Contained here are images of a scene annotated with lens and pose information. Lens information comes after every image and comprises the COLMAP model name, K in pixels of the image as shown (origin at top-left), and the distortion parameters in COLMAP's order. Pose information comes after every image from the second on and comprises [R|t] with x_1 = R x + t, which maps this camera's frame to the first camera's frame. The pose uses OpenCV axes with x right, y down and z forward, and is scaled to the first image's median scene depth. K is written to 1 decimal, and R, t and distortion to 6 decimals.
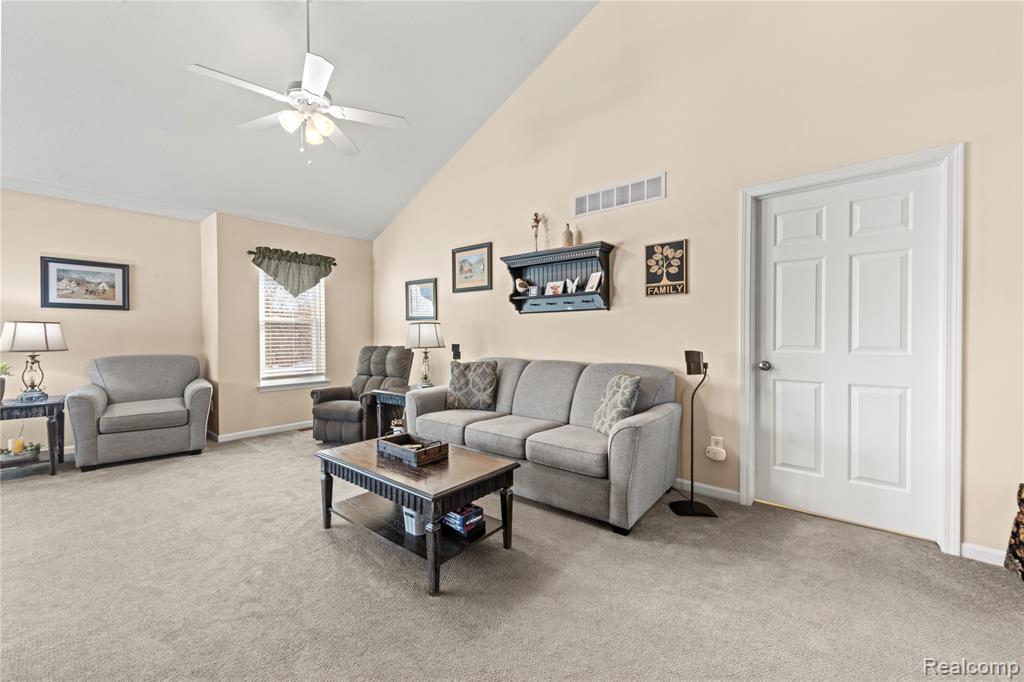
lens RADIAL K [[430.3, 0, 511.8], [0, 430.3, 339.4], [0, 0, 1]] dist [0.001972, 0.000112]
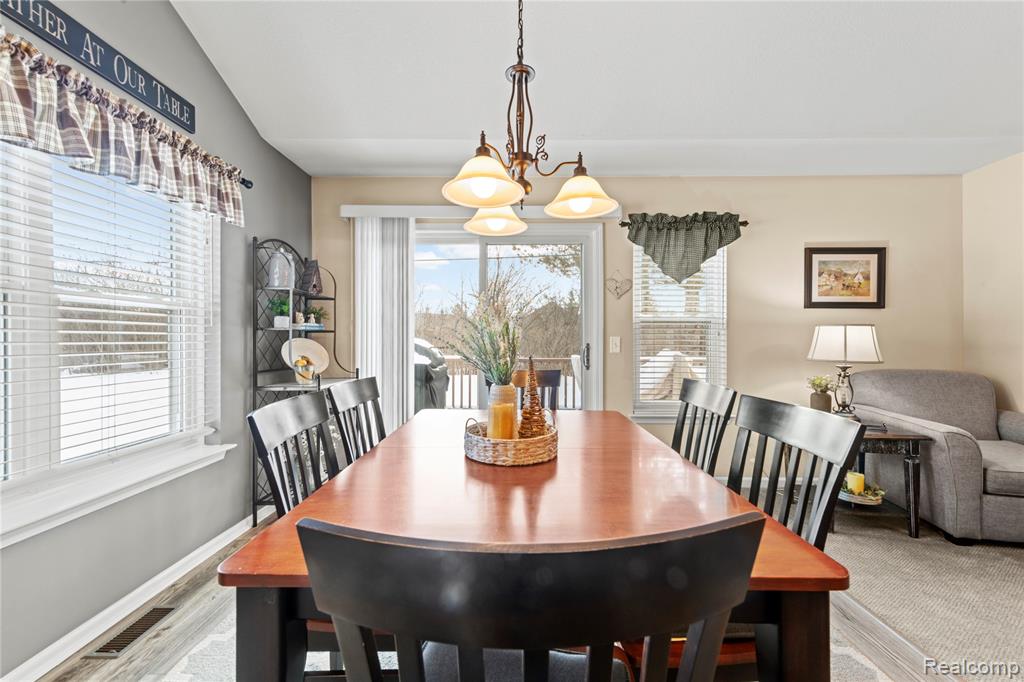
lens RADIAL K [[404.9, 0, 509.2], [0, 404.9, 342.8], [0, 0, 1]] dist [0.007771, -0.000728]
pose [[0.650526, 0.003244, -0.759477, -0.852551], [-0.005037, 0.999987, -0.000043, -0.003966], [0.759467, 0.003853, 0.650535, 0.044411]]
